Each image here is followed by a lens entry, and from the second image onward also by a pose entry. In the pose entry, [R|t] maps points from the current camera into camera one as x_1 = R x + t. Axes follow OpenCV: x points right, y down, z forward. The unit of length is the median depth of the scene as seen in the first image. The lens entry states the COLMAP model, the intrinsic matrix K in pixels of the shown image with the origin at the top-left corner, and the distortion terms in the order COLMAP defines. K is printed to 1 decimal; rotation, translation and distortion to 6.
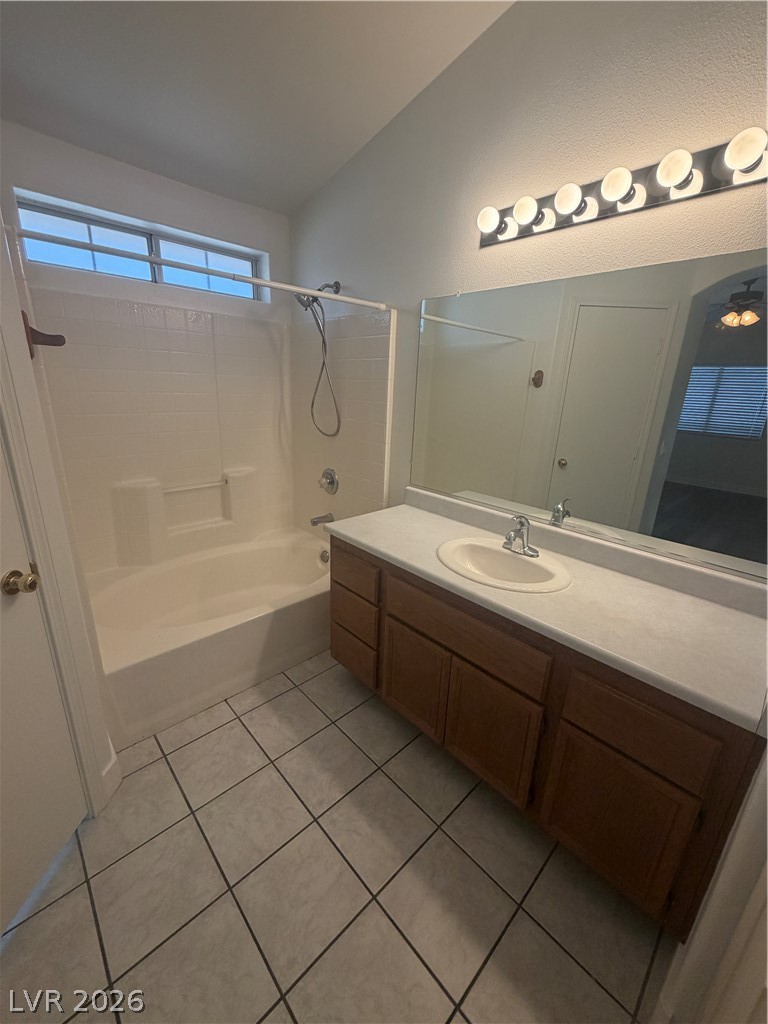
lens RADIAL K [[408.6, 0, 384.8], [0, 408.6, 510.2], [0, 0, 1]] dist [-0.001517, 0.000843]
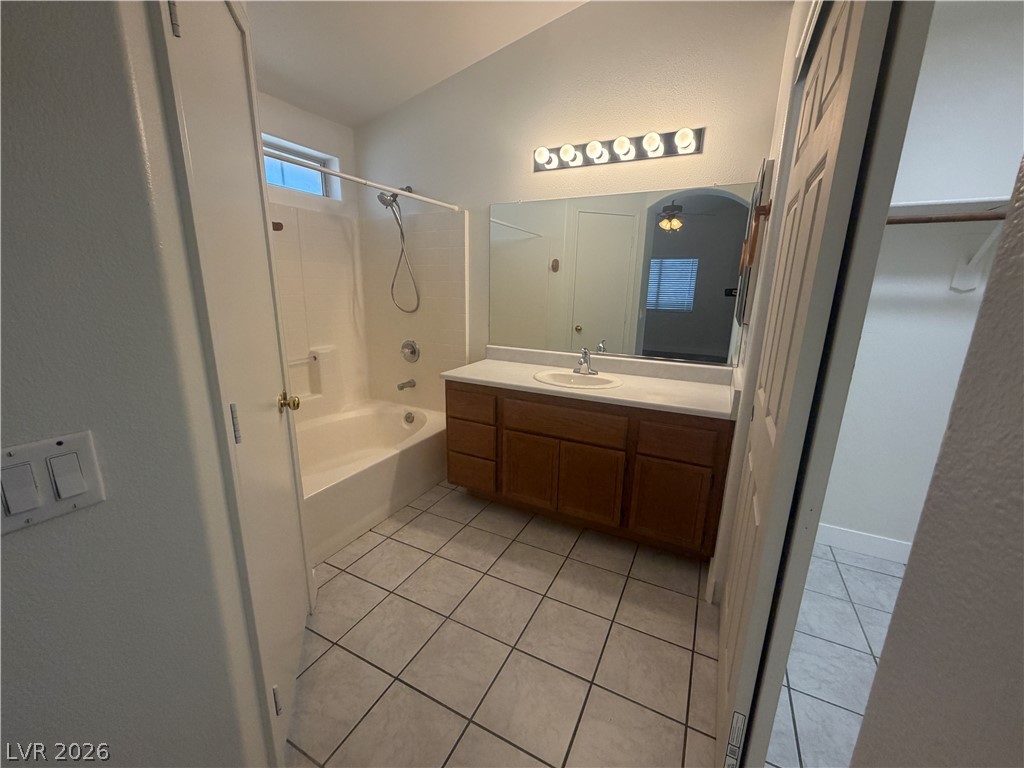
lens RADIAL K [[408.6, 0, 510.6], [0, 408.6, 386.0], [0, 0, 1]] dist [-0.001517, 0.000843]
pose [[0.943122, -0.100885, 0.316769, -0.303389], [0.115940, 0.992833, -0.028994, 0.118494], [-0.311573, 0.064071, 0.948060, -0.243355]]
